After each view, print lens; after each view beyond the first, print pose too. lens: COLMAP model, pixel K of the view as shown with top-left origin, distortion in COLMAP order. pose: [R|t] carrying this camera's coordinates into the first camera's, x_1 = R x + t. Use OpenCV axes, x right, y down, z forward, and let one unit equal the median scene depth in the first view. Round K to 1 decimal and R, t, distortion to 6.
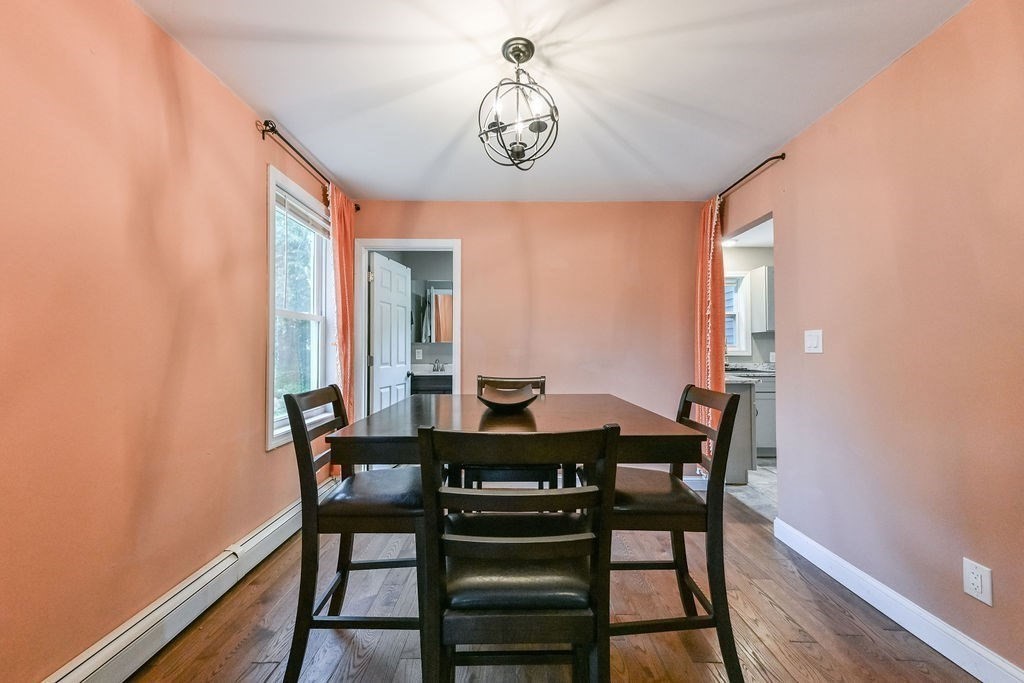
lens RADIAL K [[406.1, 0, 512.0], [0, 406.1, 341.5], [0, 0, 1]] dist [-0.000734, -0.000105]
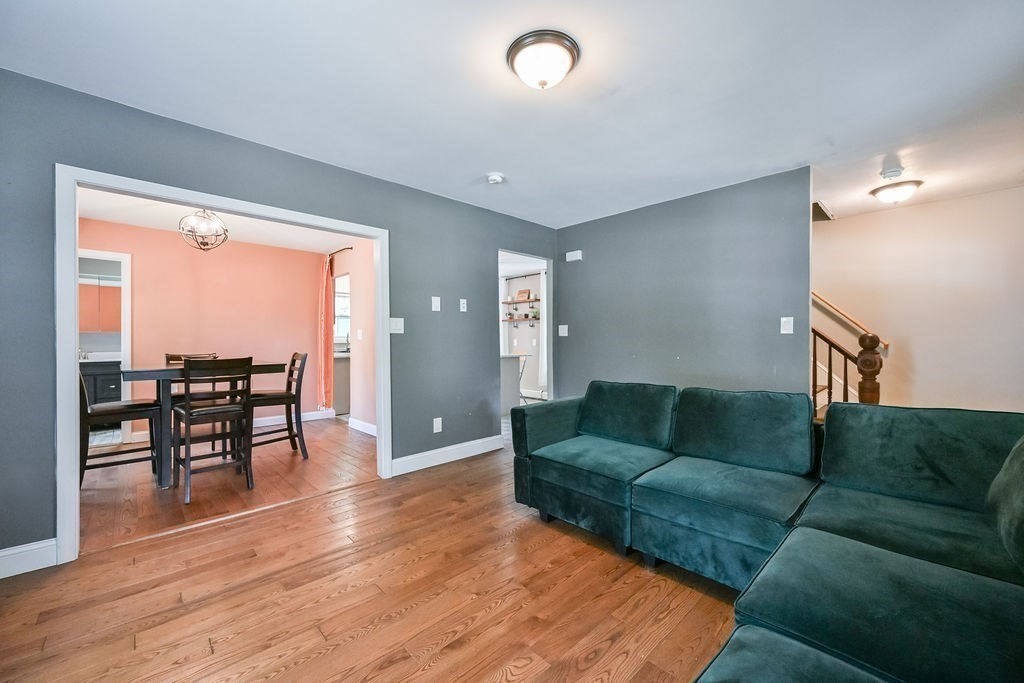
lens RADIAL K [[401.1, 0, 513.9], [0, 401.1, 332.8], [0, 0, 1]] dist [0.001106, 0.000066]
pose [[0.724967, 0.009691, 0.688715, -0.162786], [-0.007250, 0.999953, -0.006438, 0.002759], [-0.688745, -0.000326, 0.725004, -1.082253]]
